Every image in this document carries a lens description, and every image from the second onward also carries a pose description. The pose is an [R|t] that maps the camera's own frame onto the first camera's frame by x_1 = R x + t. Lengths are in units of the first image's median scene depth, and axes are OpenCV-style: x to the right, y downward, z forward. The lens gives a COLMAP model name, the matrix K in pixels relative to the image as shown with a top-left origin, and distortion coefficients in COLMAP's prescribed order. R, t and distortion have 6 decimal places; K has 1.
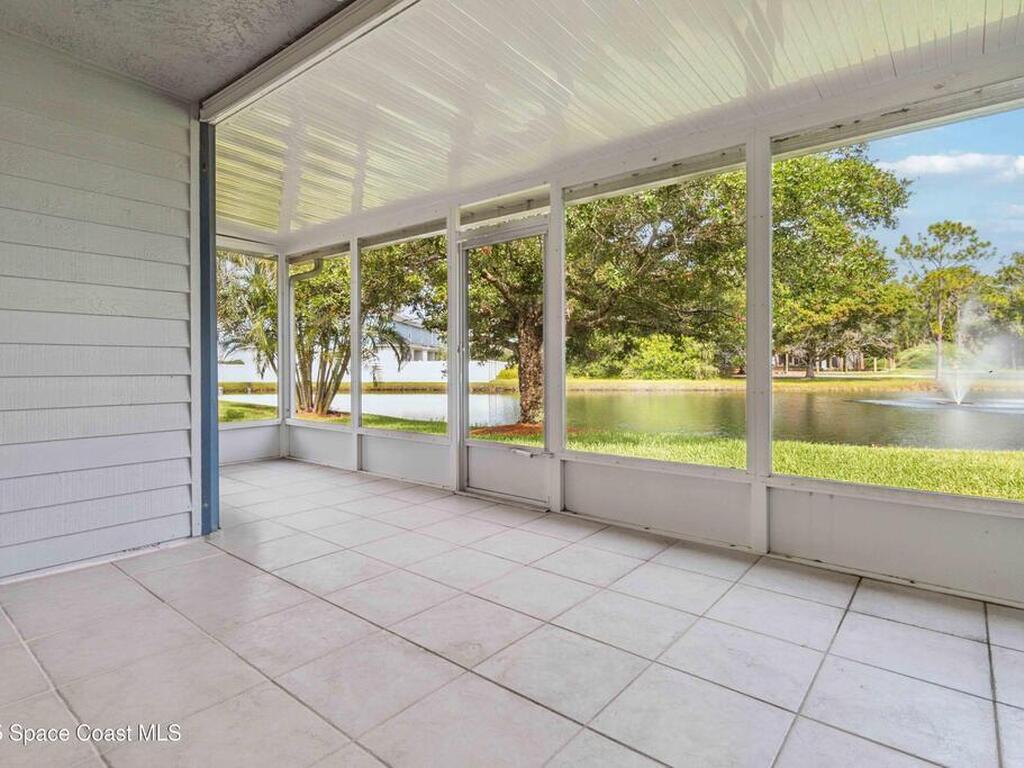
lens RADIAL K [[549.9, 0, 518.1], [0, 549.9, 363.7], [0, 0, 1]] dist [0.001312, 0.001093]
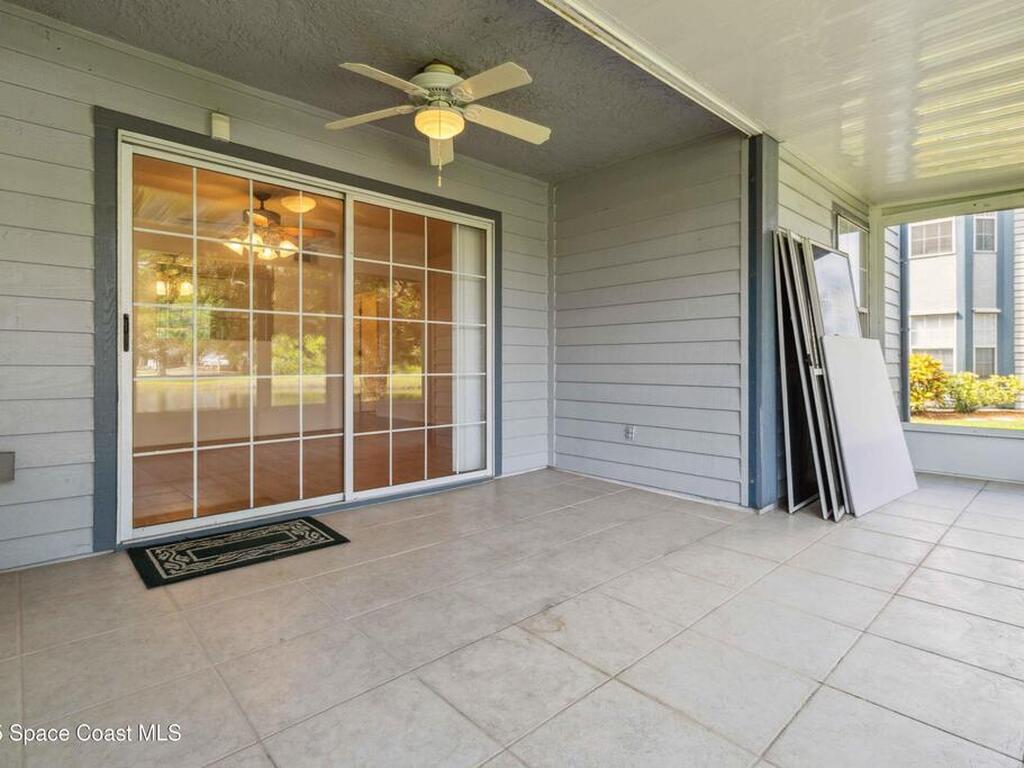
lens RADIAL K [[549.9, 0, 518.1], [0, 549.9, 363.7], [0, 0, 1]] dist [0.001312, 0.001093]
pose [[-0.152598, 0.000426, -0.988288, 0.880911], [0.005191, 0.999986, -0.000370, 0.025574], [0.988275, -0.005187, -0.152598, 1.029362]]
